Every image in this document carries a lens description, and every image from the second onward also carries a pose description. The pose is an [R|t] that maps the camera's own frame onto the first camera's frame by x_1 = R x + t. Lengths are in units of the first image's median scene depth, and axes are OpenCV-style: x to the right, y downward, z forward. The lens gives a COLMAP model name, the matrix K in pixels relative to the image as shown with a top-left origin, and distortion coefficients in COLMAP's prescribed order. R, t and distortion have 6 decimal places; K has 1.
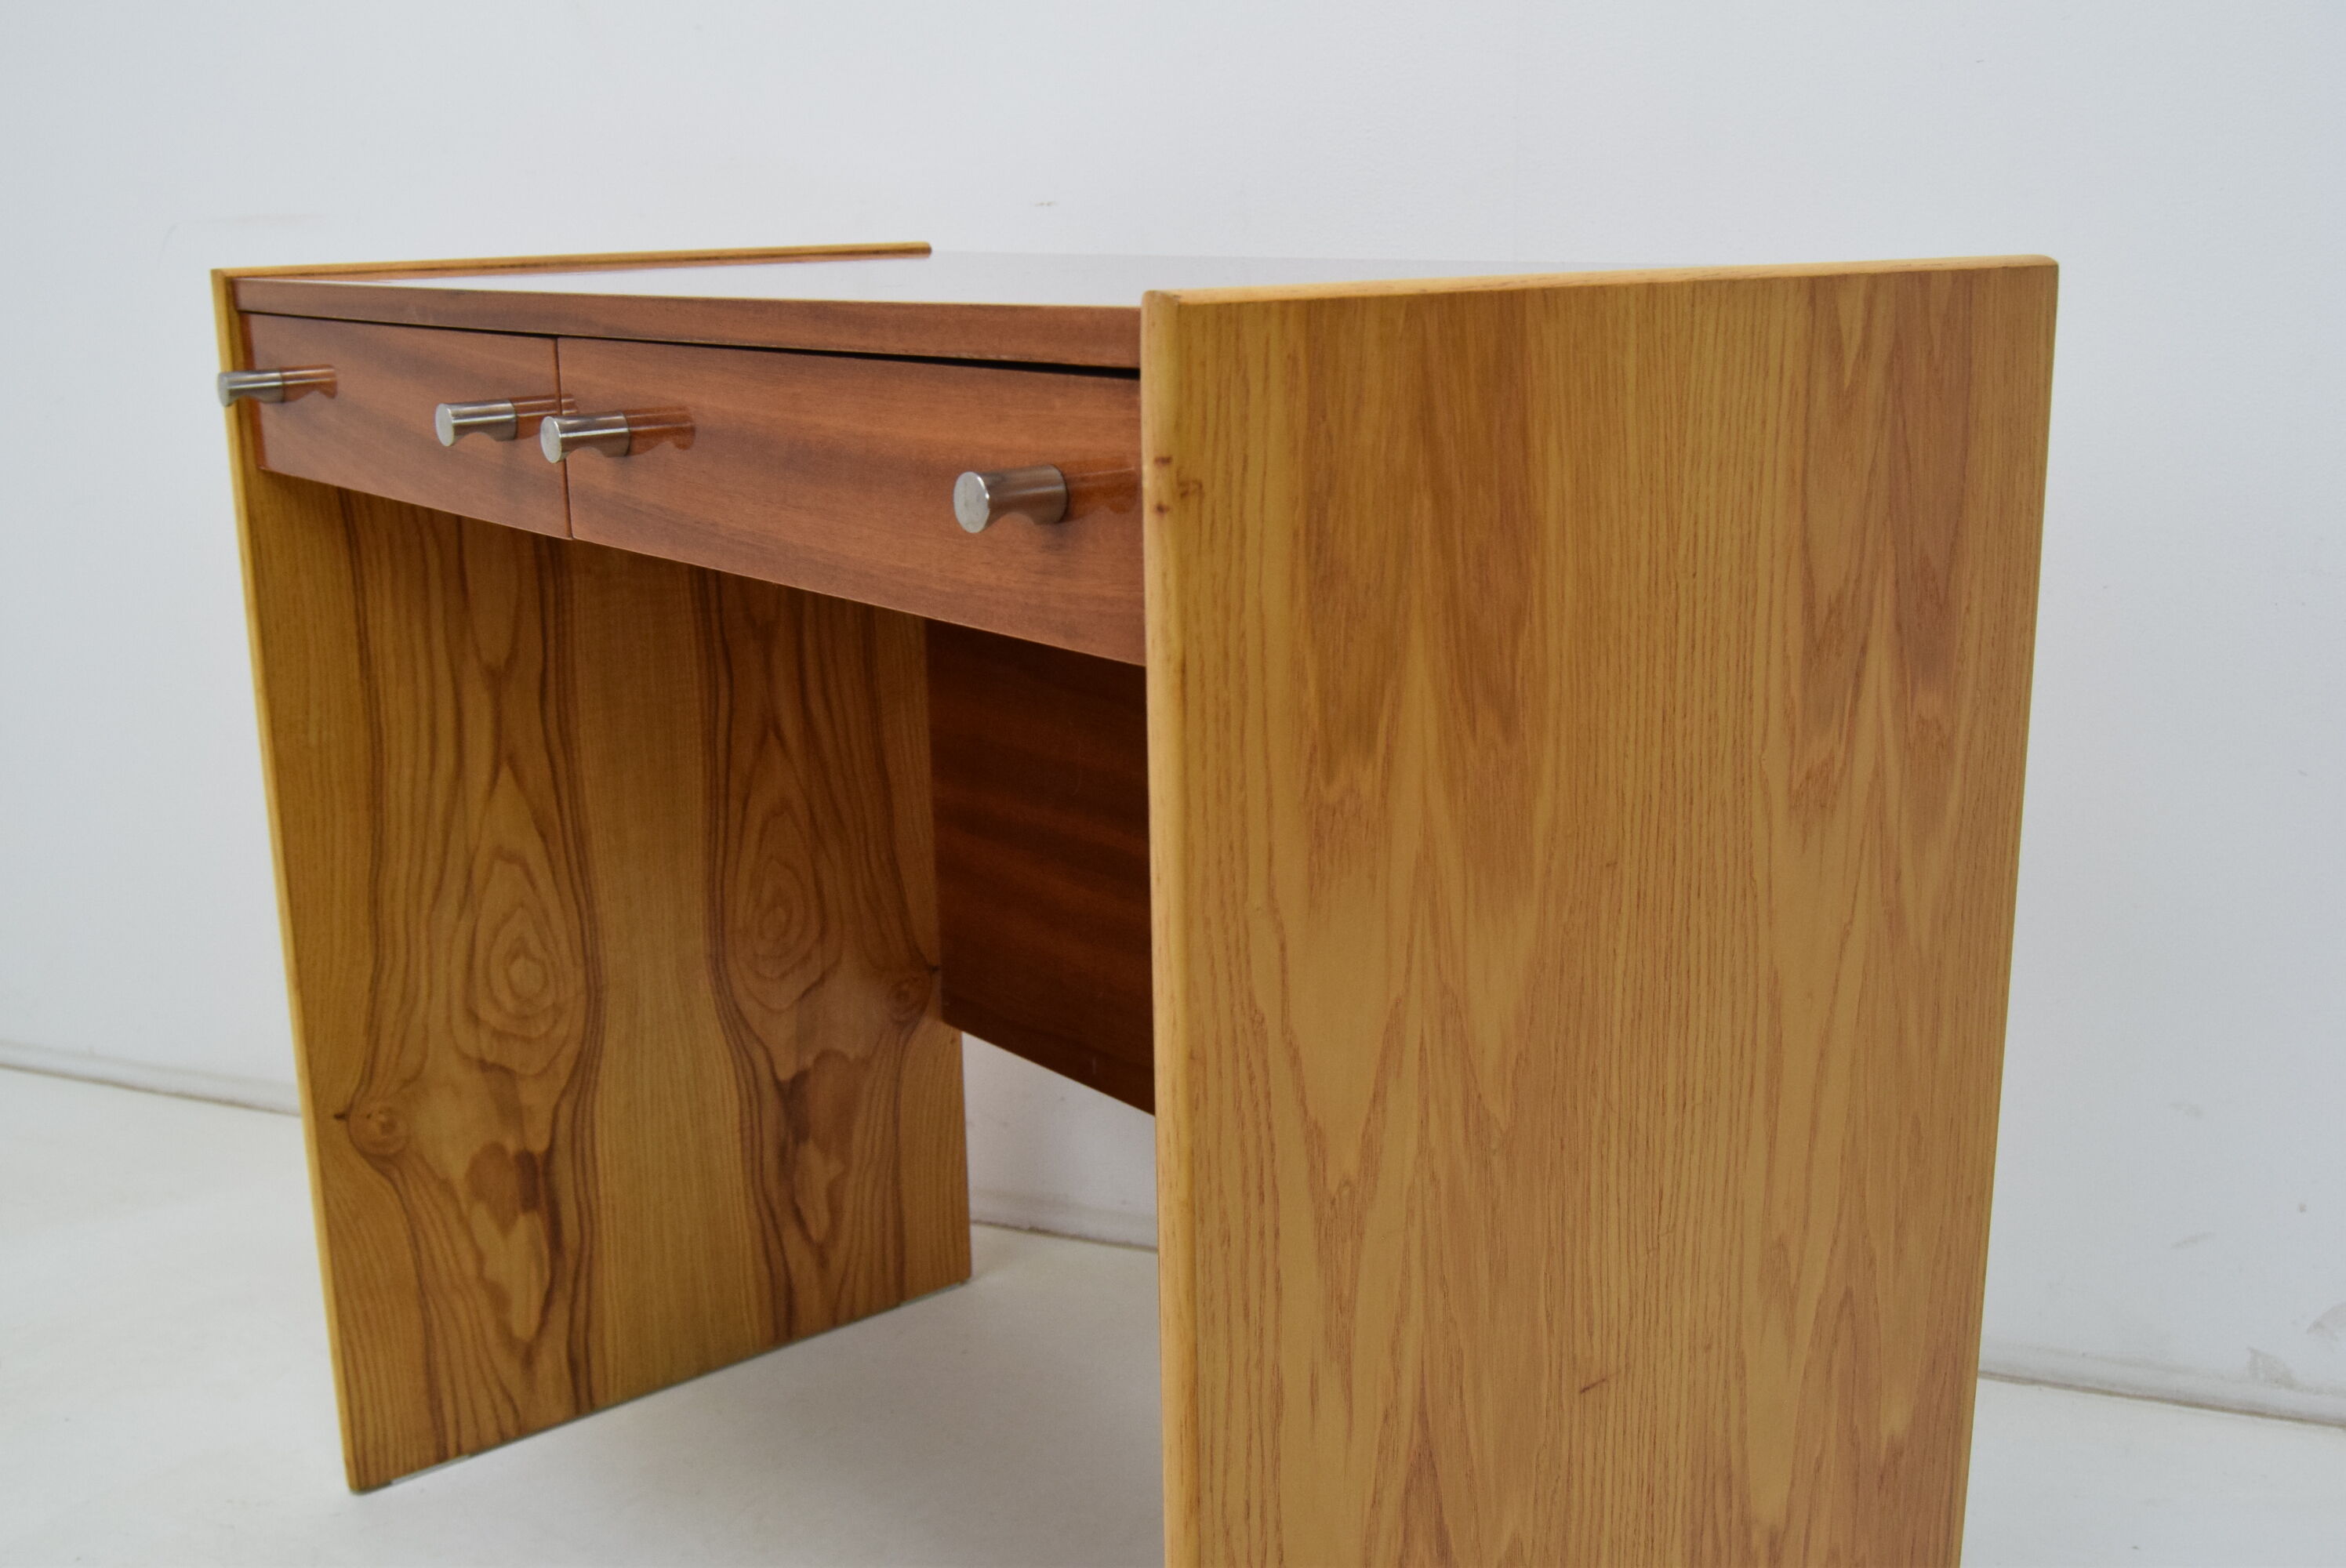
lens RADIAL K [[2353.3, 0, 1175.9], [0, 2353.3, 778.8], [0, 0, 1]] dist [-0.073911, 0.000000]
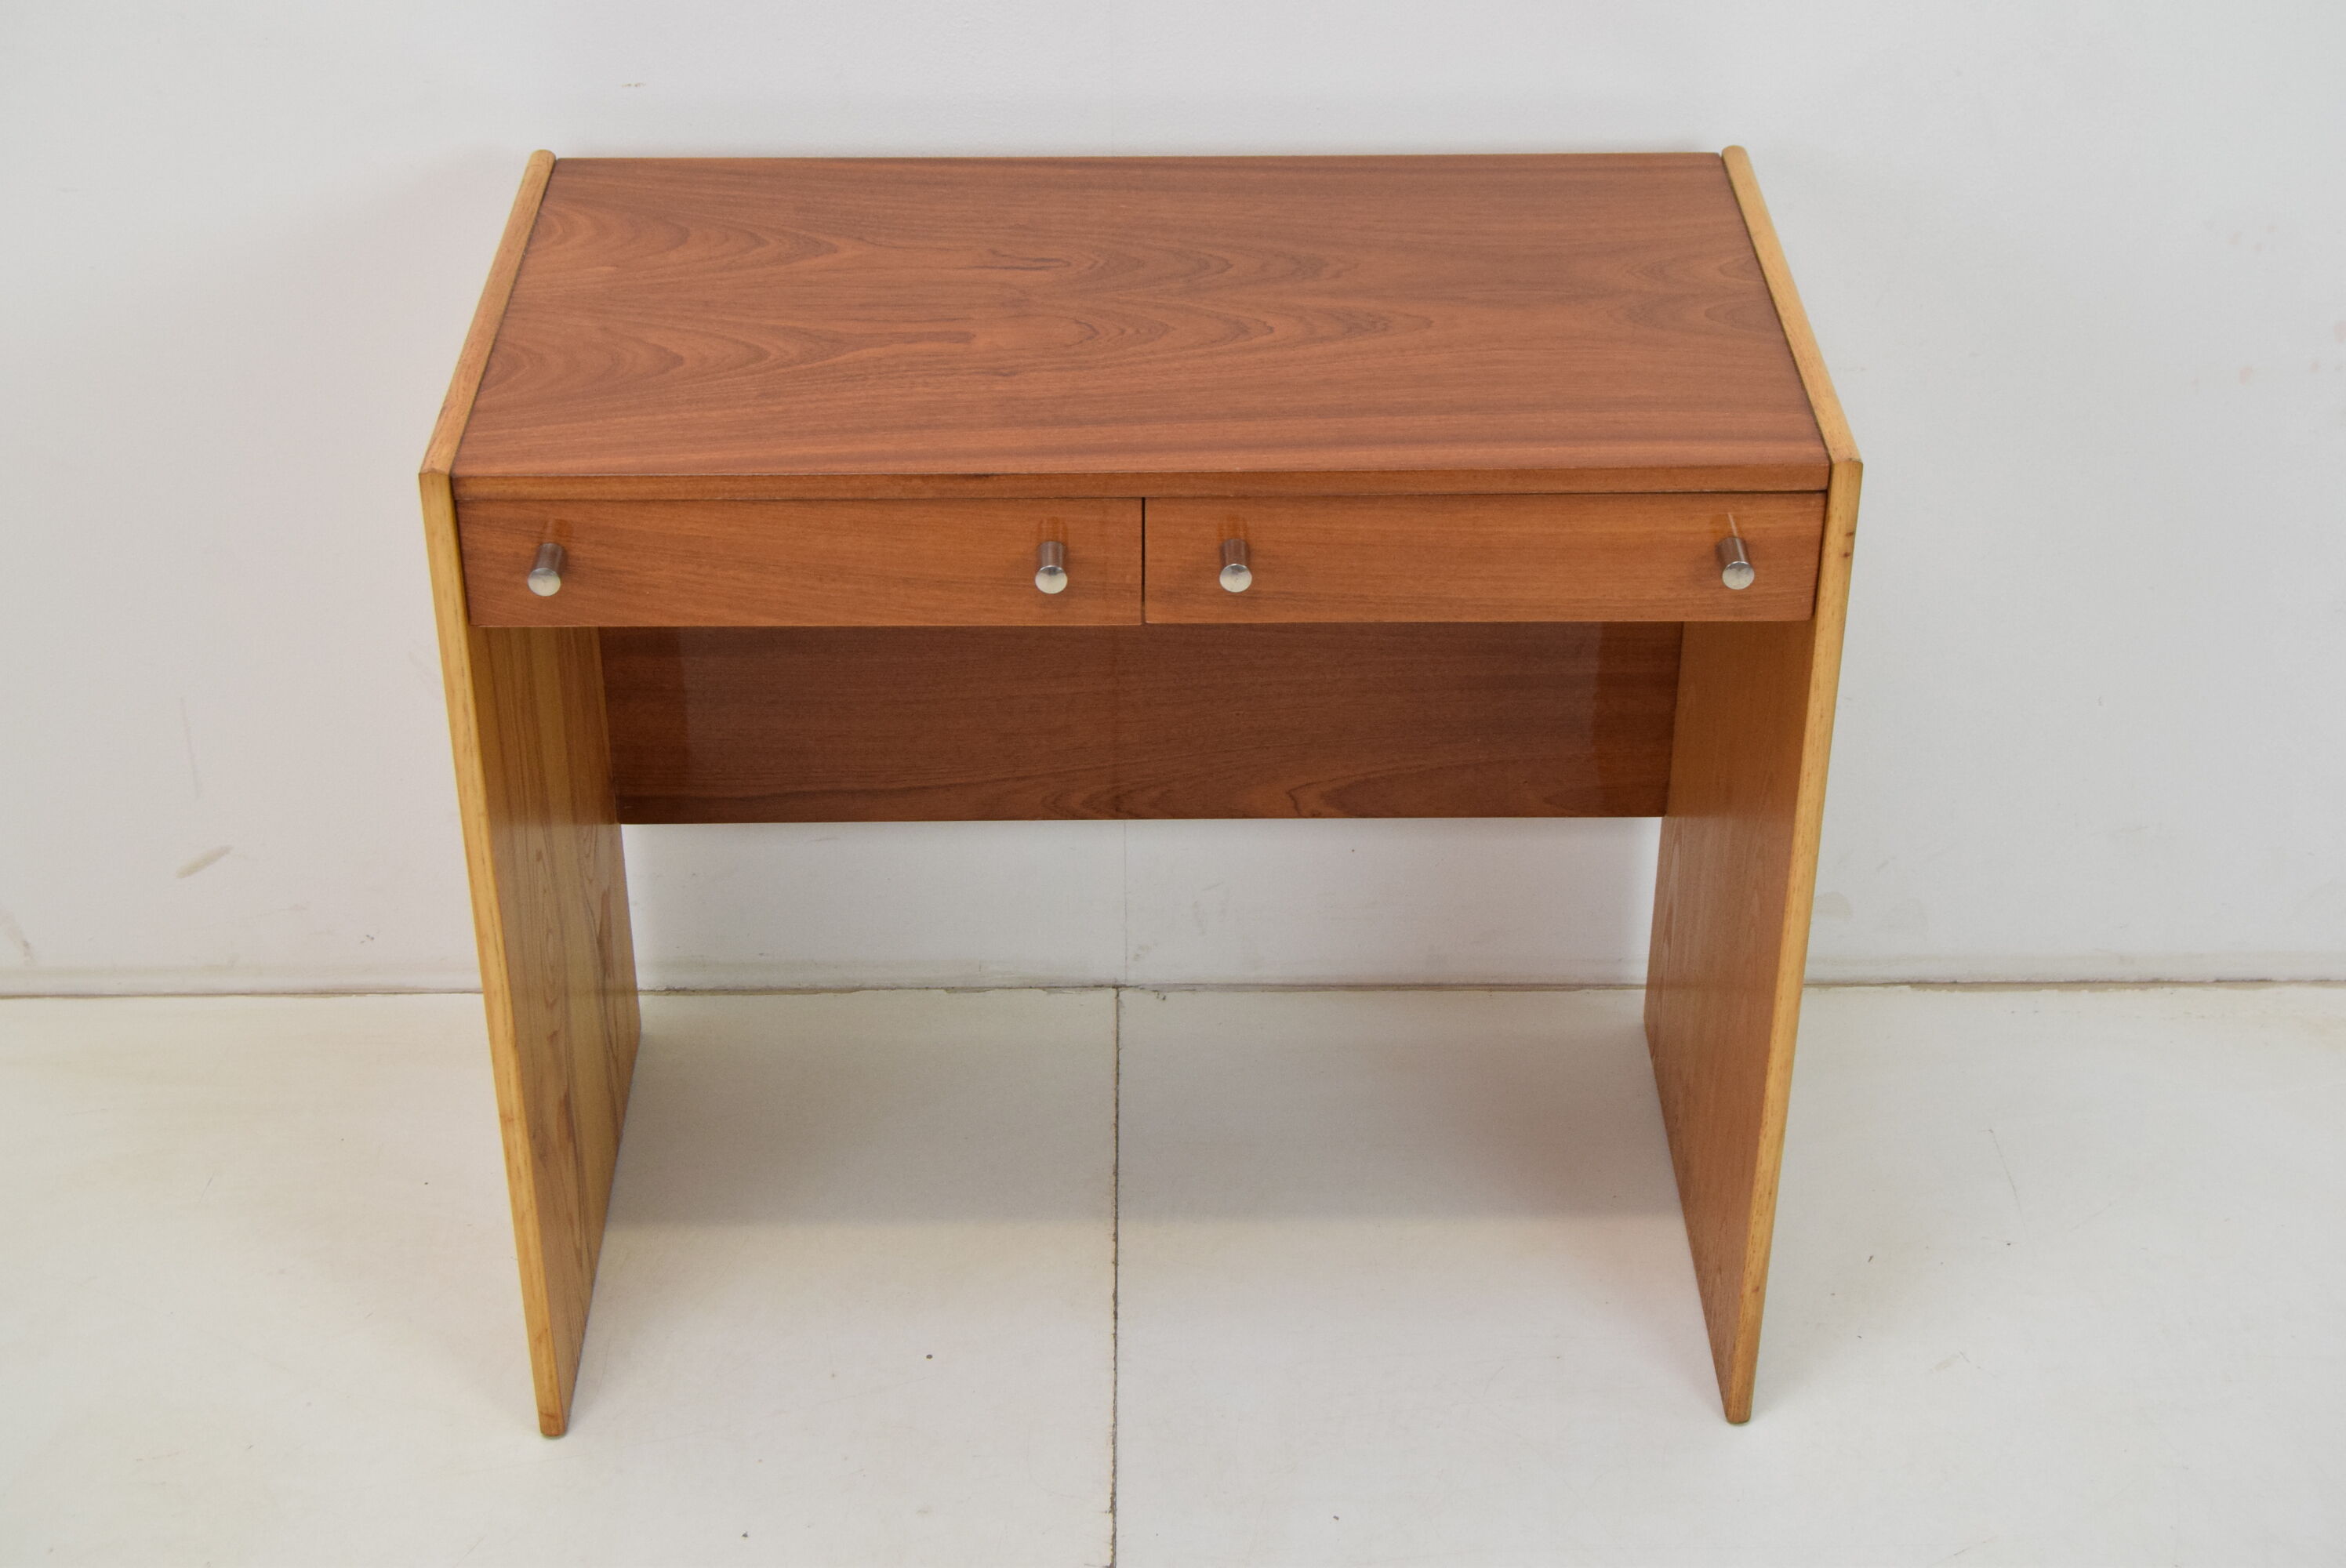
lens RADIAL K [[3610.1, 0, 1183.4], [0, 3610.1, 784.4], [0, 0, 1]] dist [-0.048409, 0.000000]
pose [[0.624442, -0.408583, 0.665682, -1.782093], [0.175150, 0.903812, 0.390444, -0.884765], [-0.761180, -0.127216, 0.635941, -0.411369]]
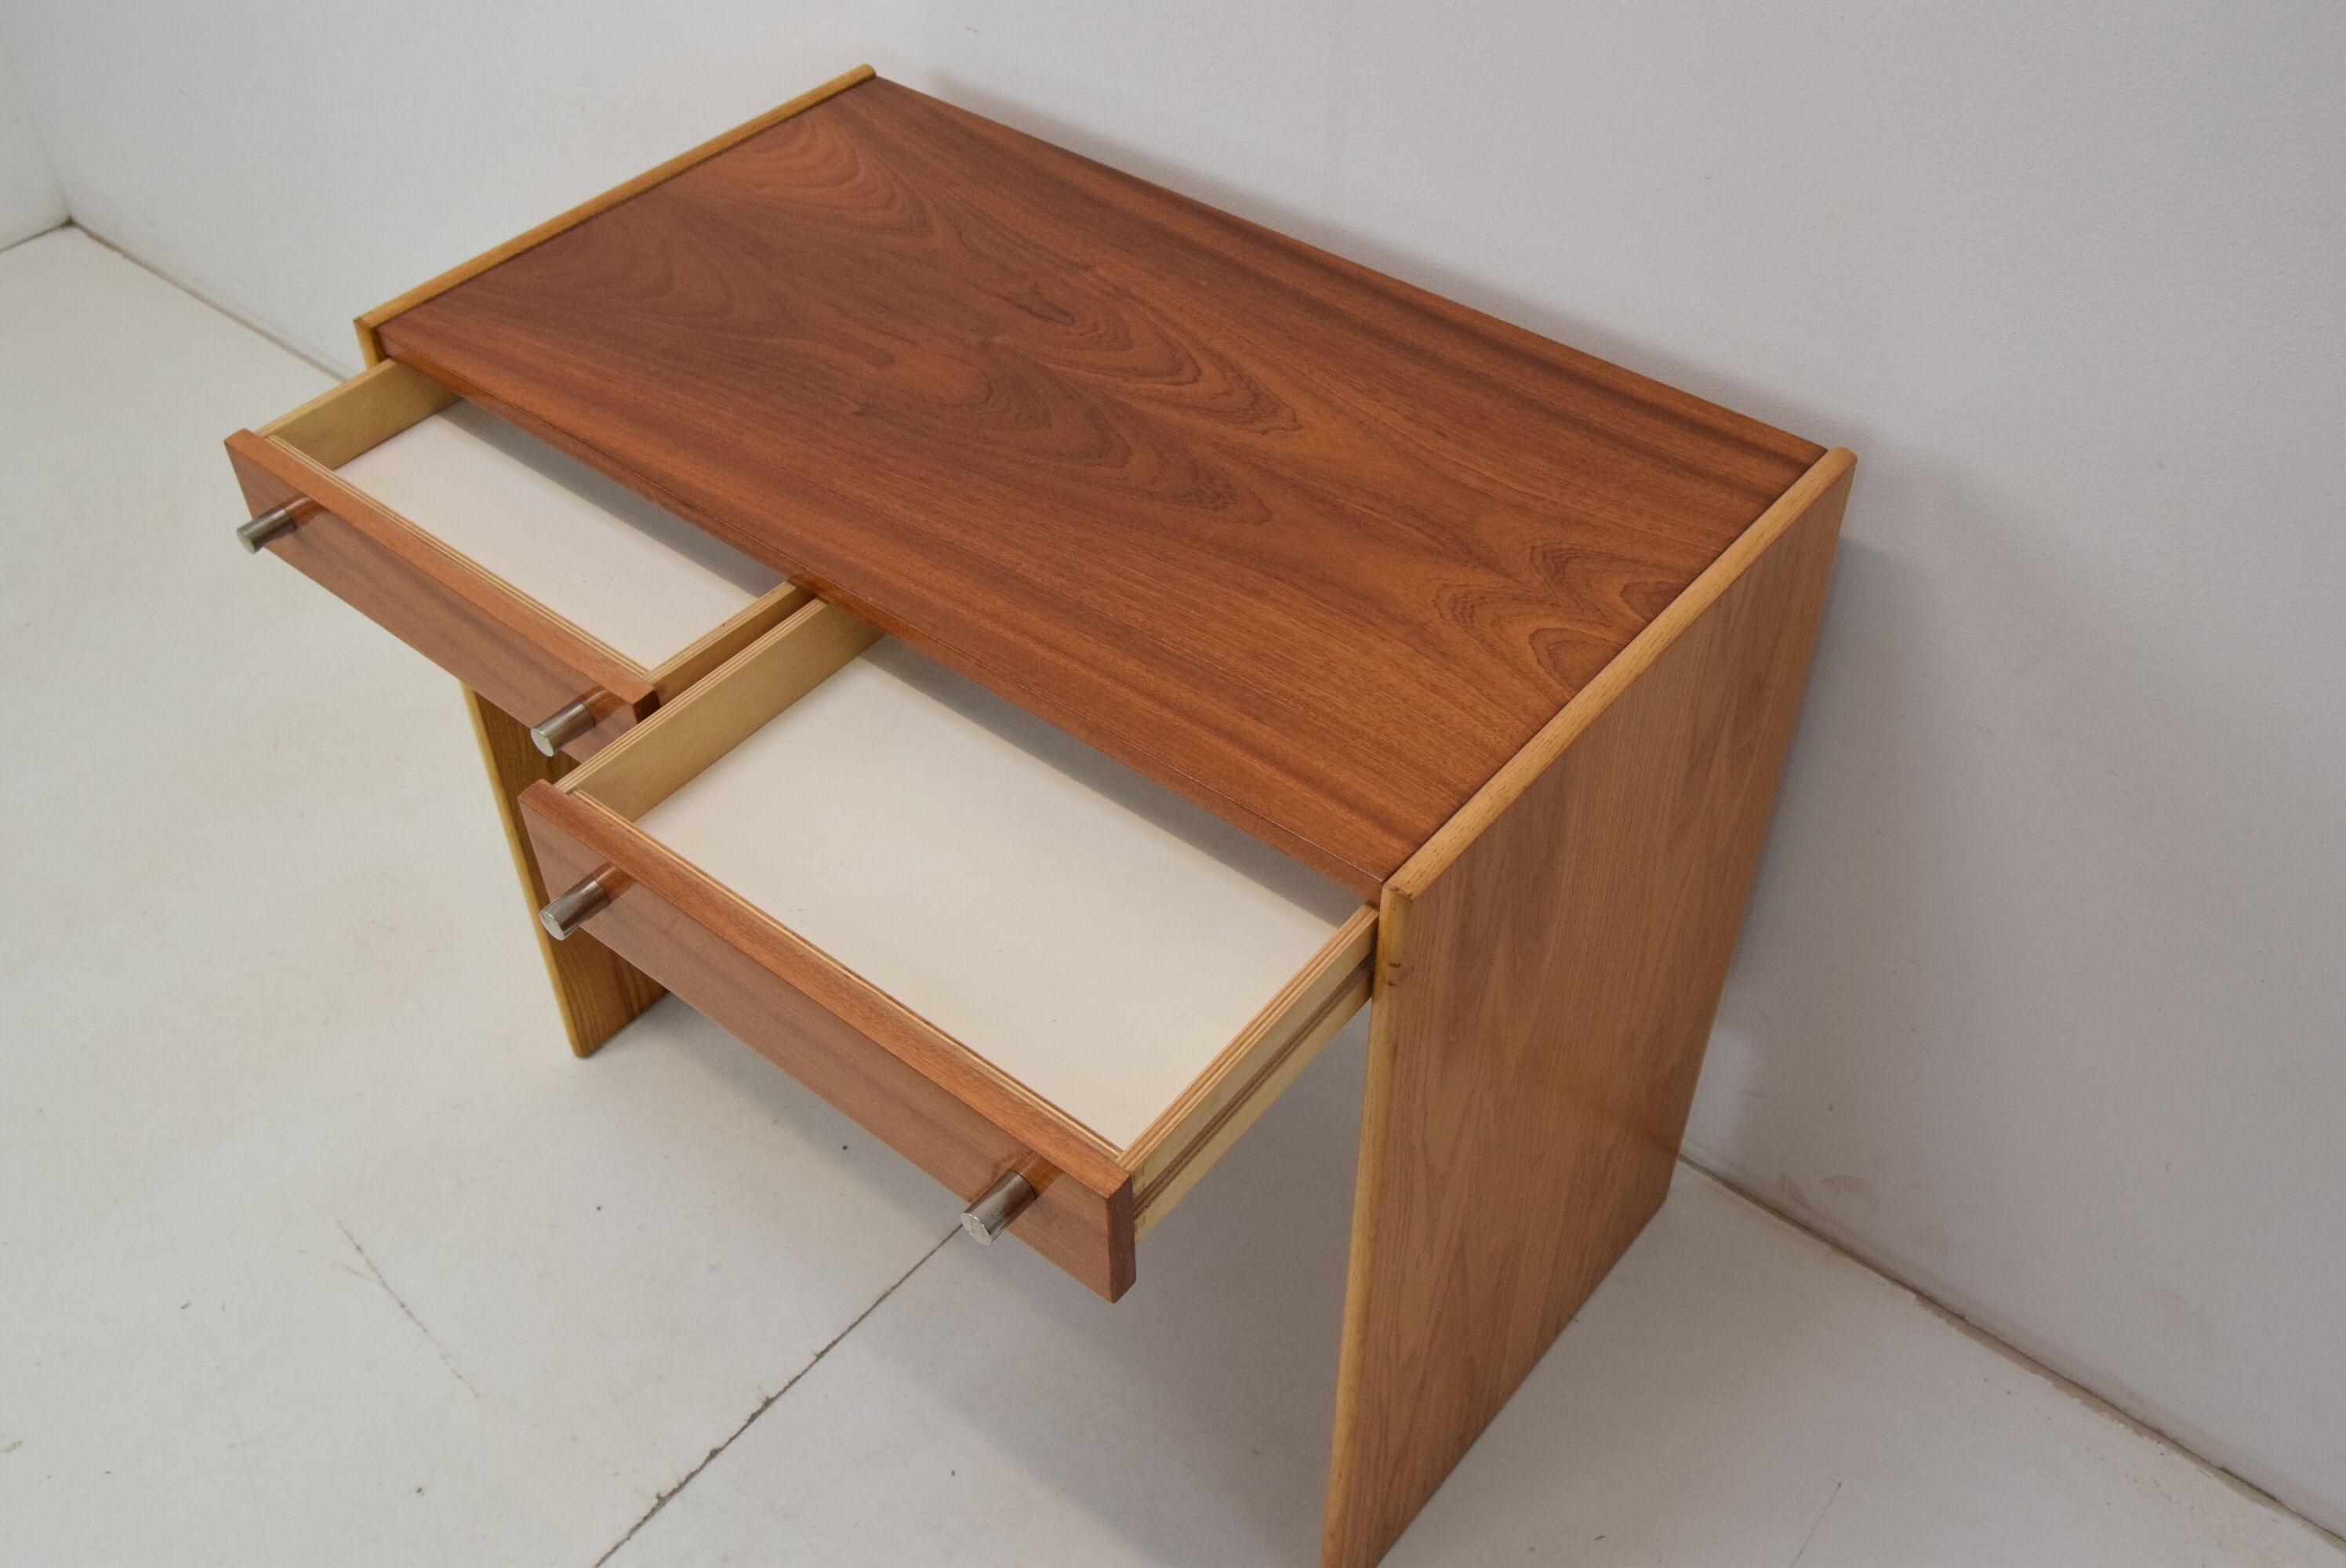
lens RADIAL K [[2162.2, 0, 1168.9], [0, 2162.2, 785.9], [0, 0, 1]] dist [-0.069985, 0.000000]
pose [[0.981097, -0.126819, 0.146169, -0.261842], [0.038019, 0.866928, 0.496981, -0.715022], [-0.189745, -0.482030, 0.855362, -0.165763]]
